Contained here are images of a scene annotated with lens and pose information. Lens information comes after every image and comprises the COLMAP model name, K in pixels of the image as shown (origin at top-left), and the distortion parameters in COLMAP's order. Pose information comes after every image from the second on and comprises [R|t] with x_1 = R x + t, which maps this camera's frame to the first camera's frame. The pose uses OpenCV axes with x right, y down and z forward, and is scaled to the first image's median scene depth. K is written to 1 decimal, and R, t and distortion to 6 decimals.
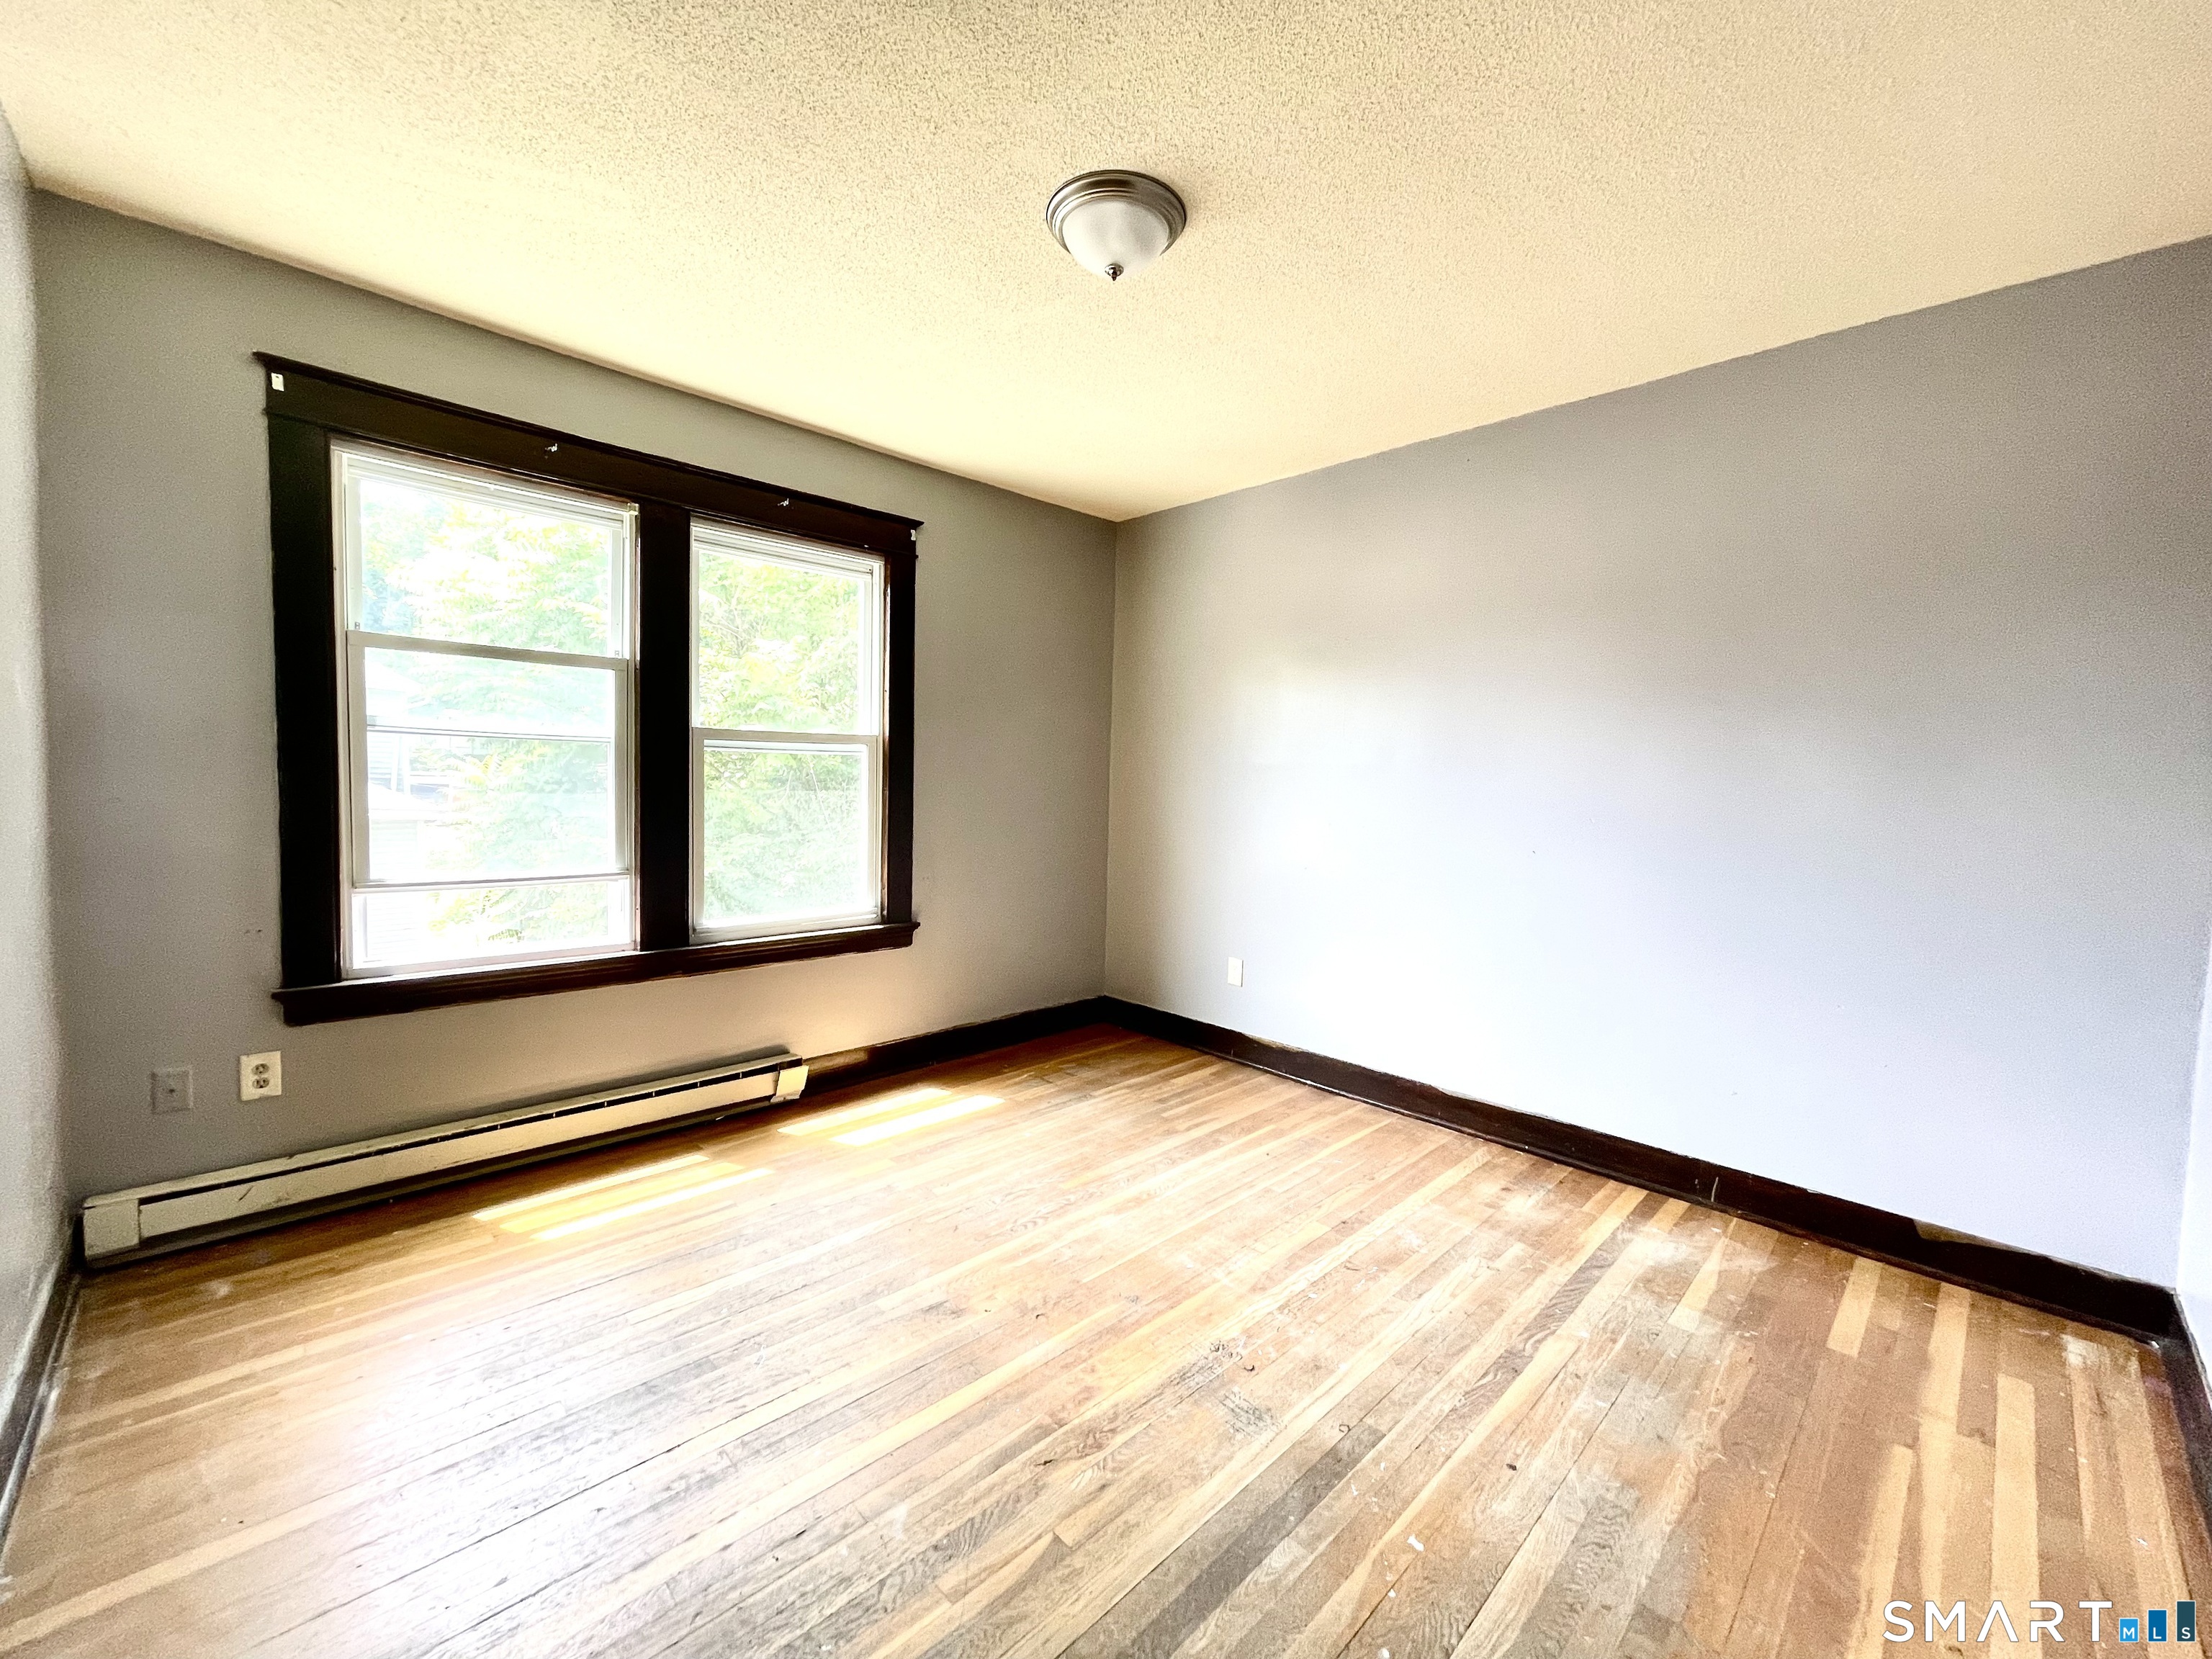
lens RADIAL K [[901.7, 0, 1109.3], [0, 901.7, 816.6], [0, 0, 1]] dist [-0.002200, 0.000070]
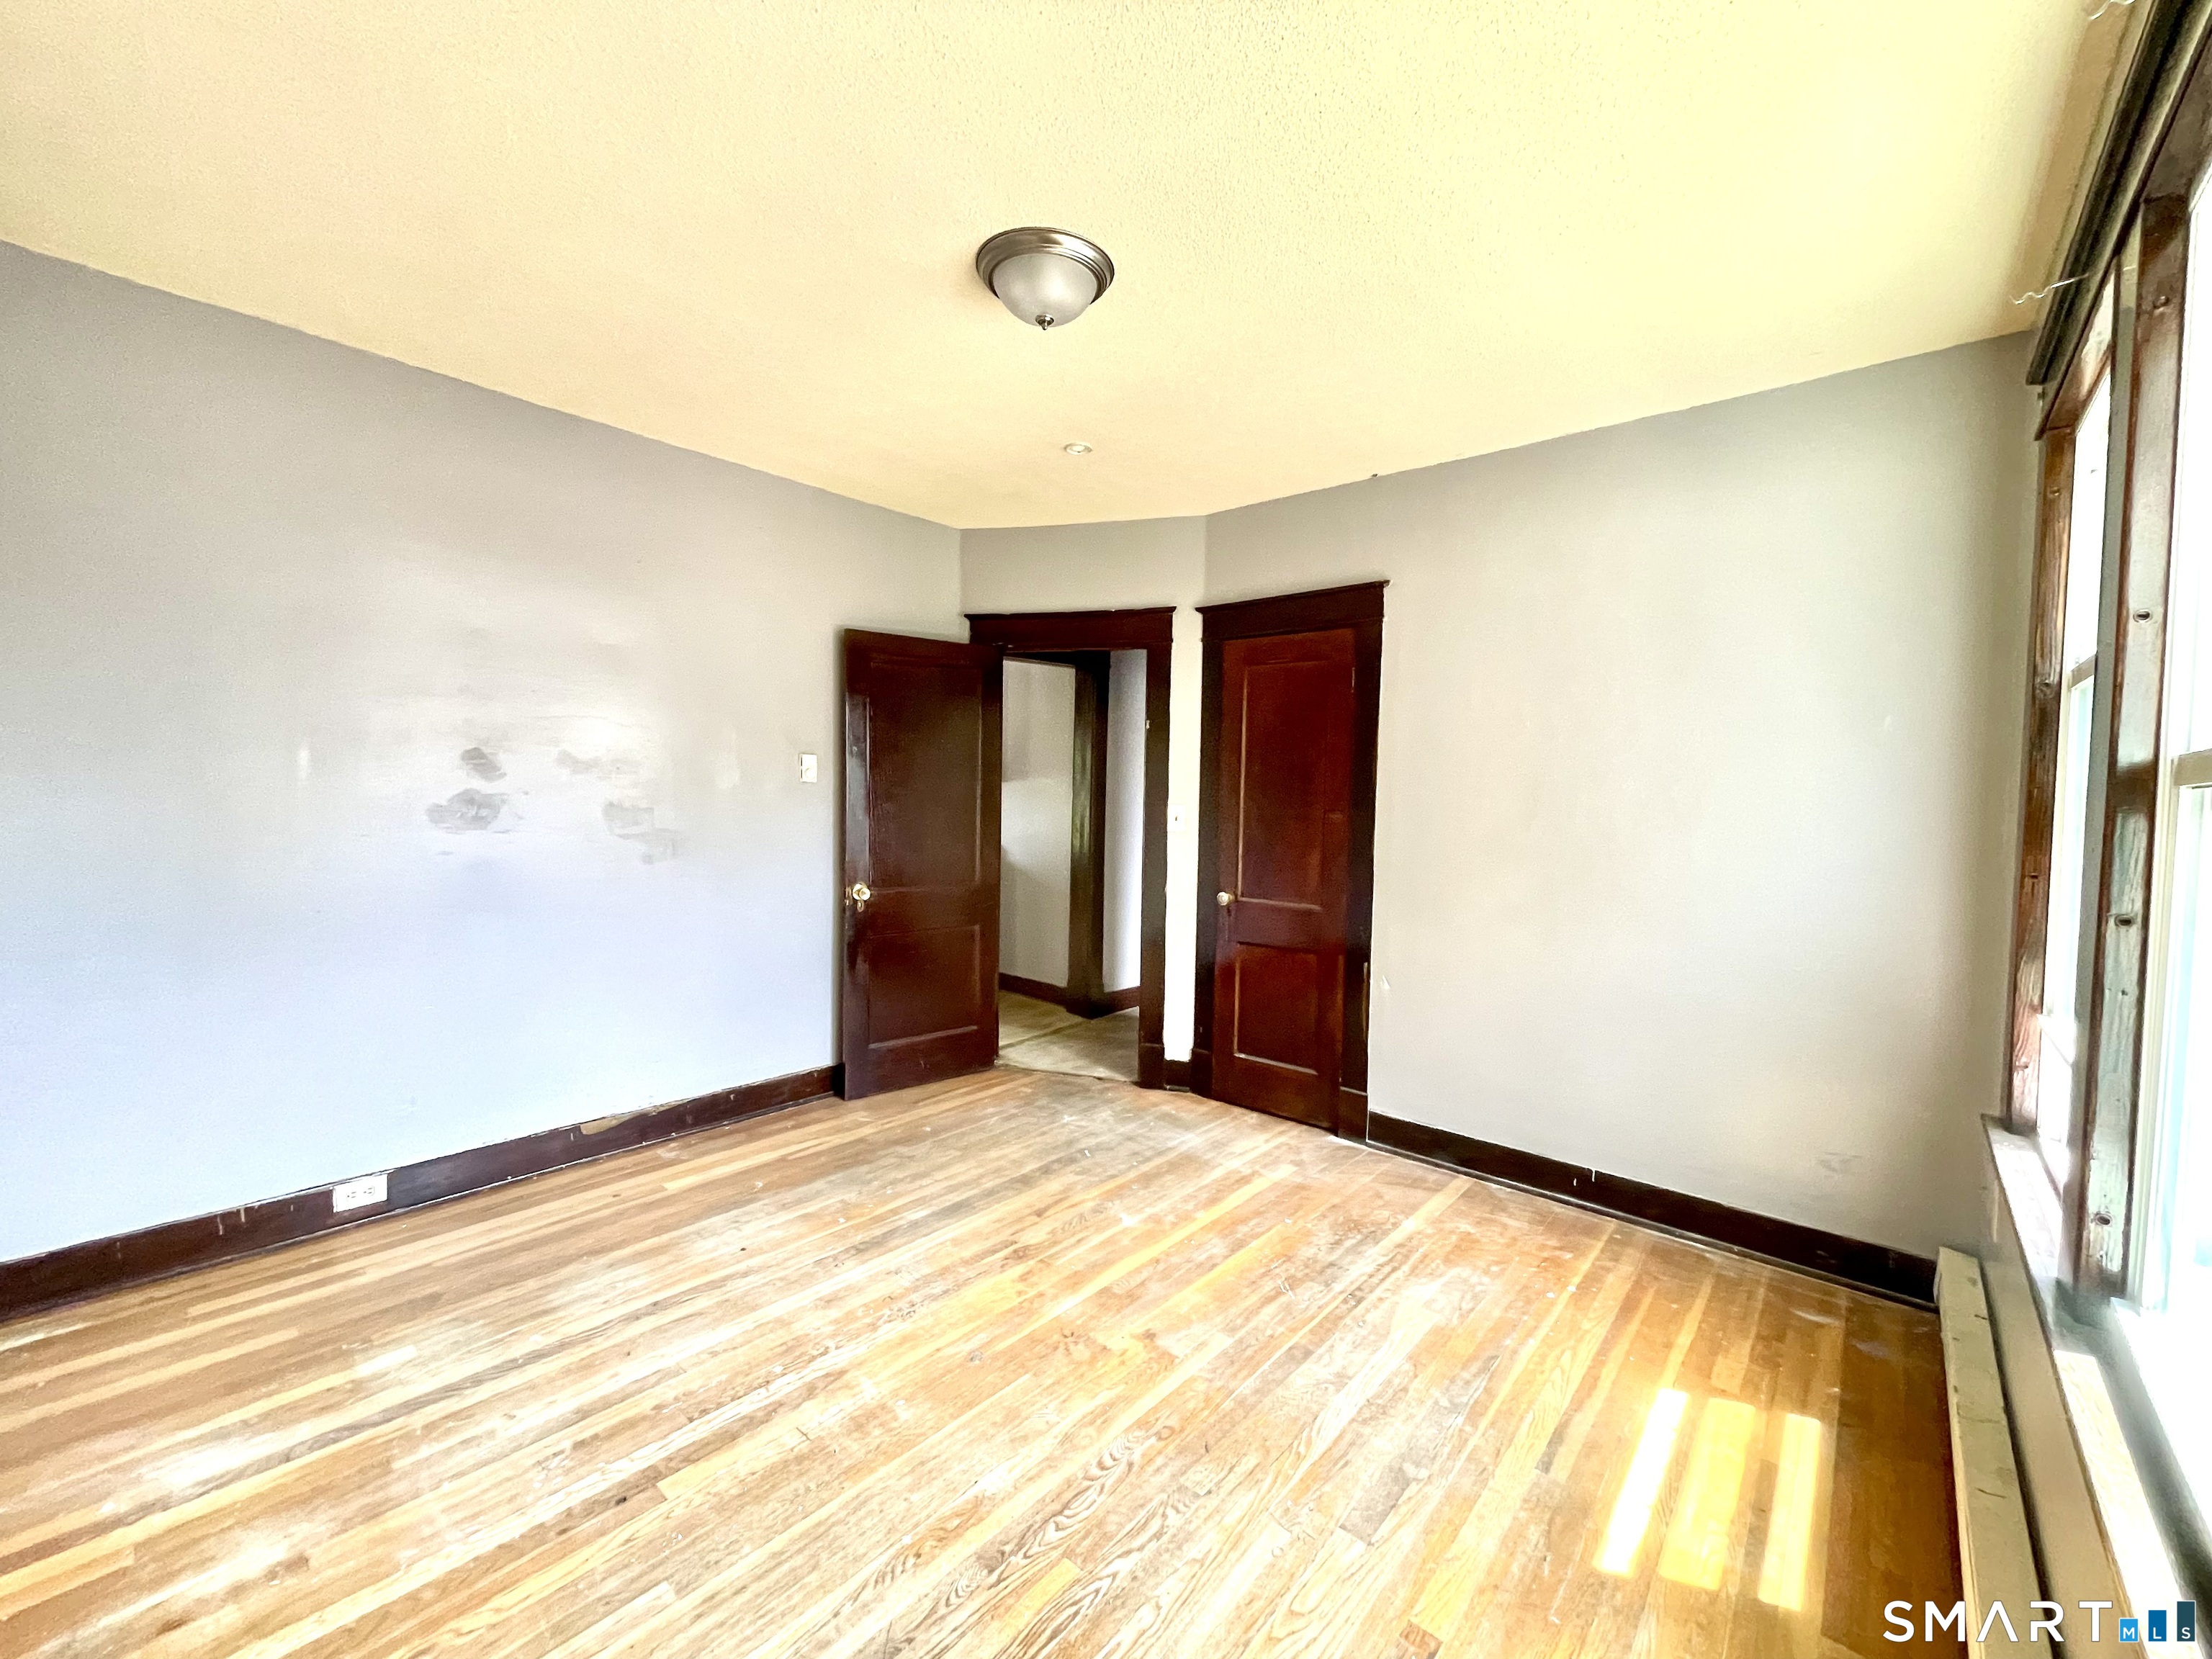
lens RADIAL K [[901.7, 0, 1107.9], [0, 901.7, 831.3], [0, 0, 1]] dist [-0.002200, 0.000070]
pose [[-0.995584, -0.047862, -0.080759, -0.007822], [-0.054587, 0.995035, 0.083226, -0.106482], [0.076375, 0.087267, -0.993253, 1.869162]]
